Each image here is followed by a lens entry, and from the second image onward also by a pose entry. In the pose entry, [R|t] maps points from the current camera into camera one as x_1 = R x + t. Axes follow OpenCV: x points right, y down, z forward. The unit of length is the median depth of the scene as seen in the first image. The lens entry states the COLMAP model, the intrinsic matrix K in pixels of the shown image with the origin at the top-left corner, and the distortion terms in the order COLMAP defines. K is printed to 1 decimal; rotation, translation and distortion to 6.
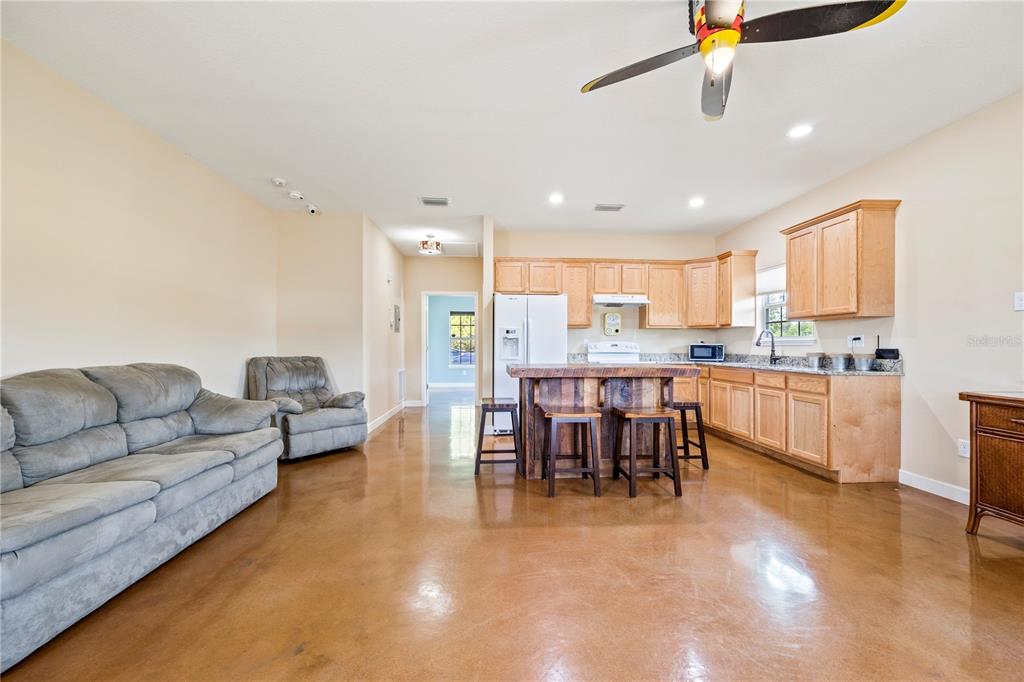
lens RADIAL K [[404.7, 0, 512.0], [0, 404.7, 341.0], [0, 0, 1]] dist [0.001015, -0.000129]
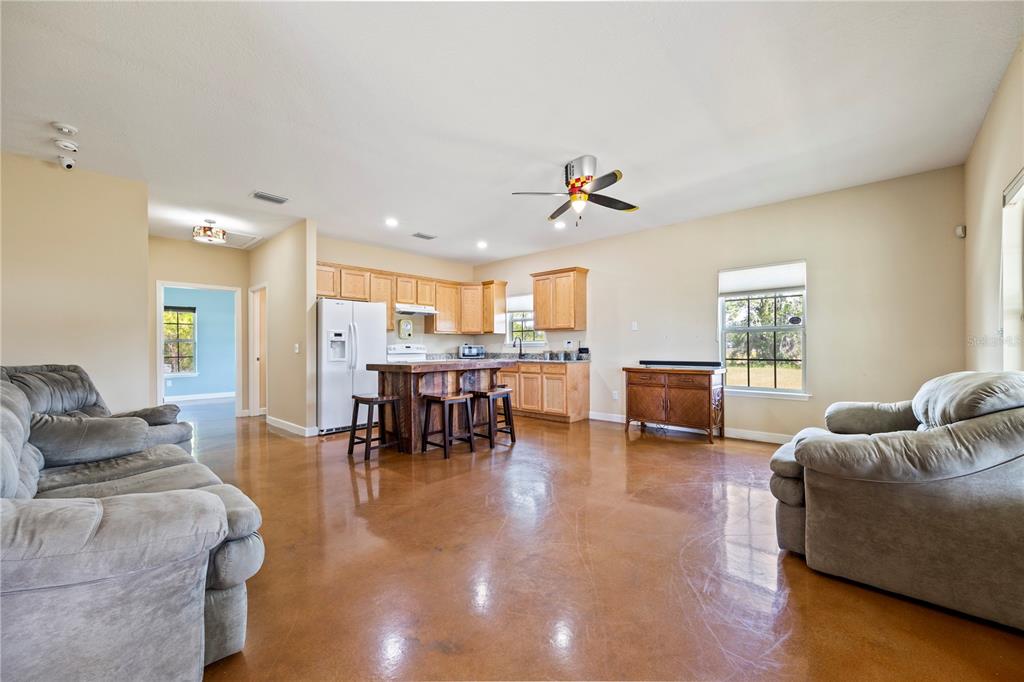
lens RADIAL K [[404.7, 0, 512.0], [0, 404.7, 341.0], [0, 0, 1]] dist [0.001015, -0.000129]
pose [[0.723064, 0.004425, 0.690767, -0.436616], [-0.000893, 0.999985, -0.005470, -0.001507], [-0.690781, 0.003338, 0.723057, -0.083965]]
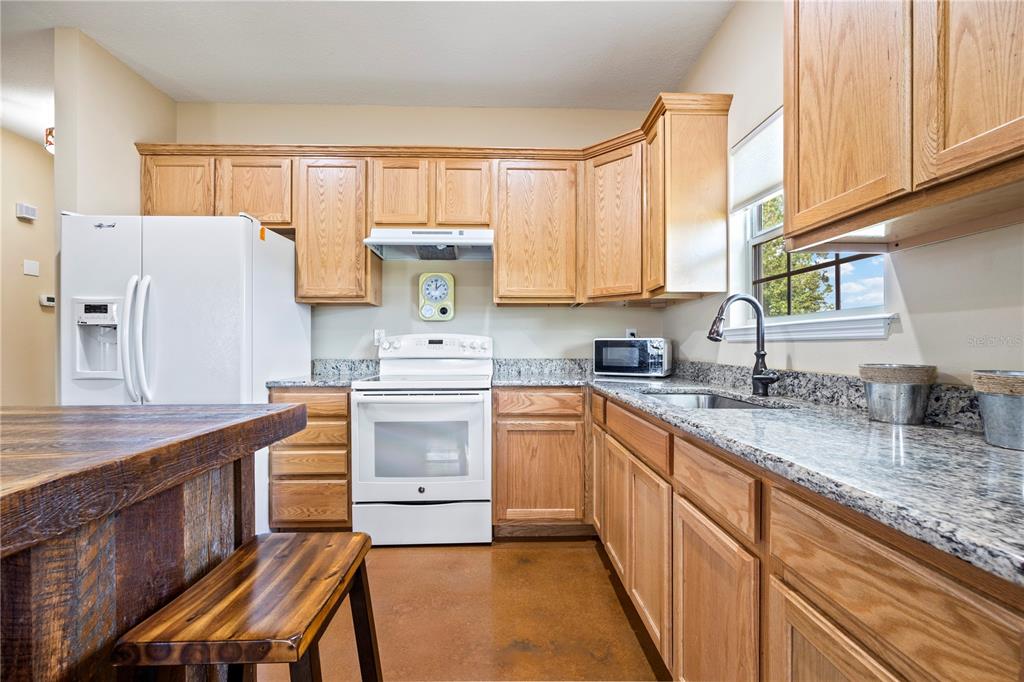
lens RADIAL K [[449.4, 0, 512.0], [0, 449.4, 341.0], [0, 0, 1]] dist [-0.002492, -0.000466]
pose [[0.999470, -0.004384, -0.032255, 0.450312], [0.004508, 0.999983, 0.003768, 0.009756], [0.032238, -0.003912, 0.999473, 0.619290]]
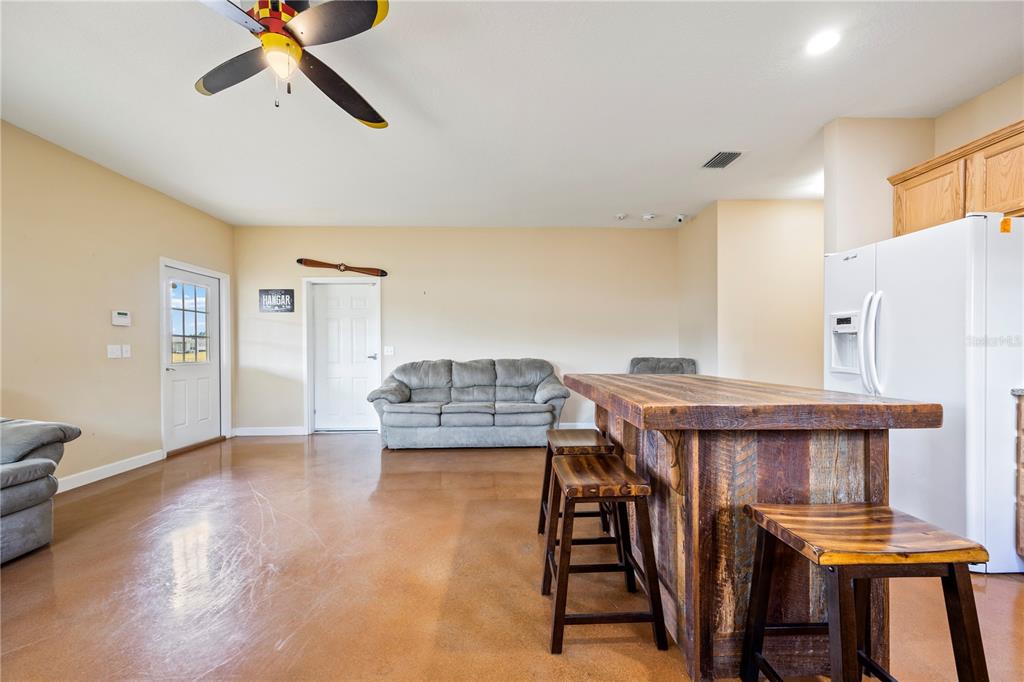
lens RADIAL K [[404.7, 0, 512.0], [0, 404.7, 341.0], [0, 0, 1]] dist [0.001015, -0.000129]
pose [[-0.037788, -0.019627, -0.999093, 0.591583], [0.012107, 0.999725, -0.020098, 0.009831], [0.999212, -0.012856, -0.037540, 0.626140]]
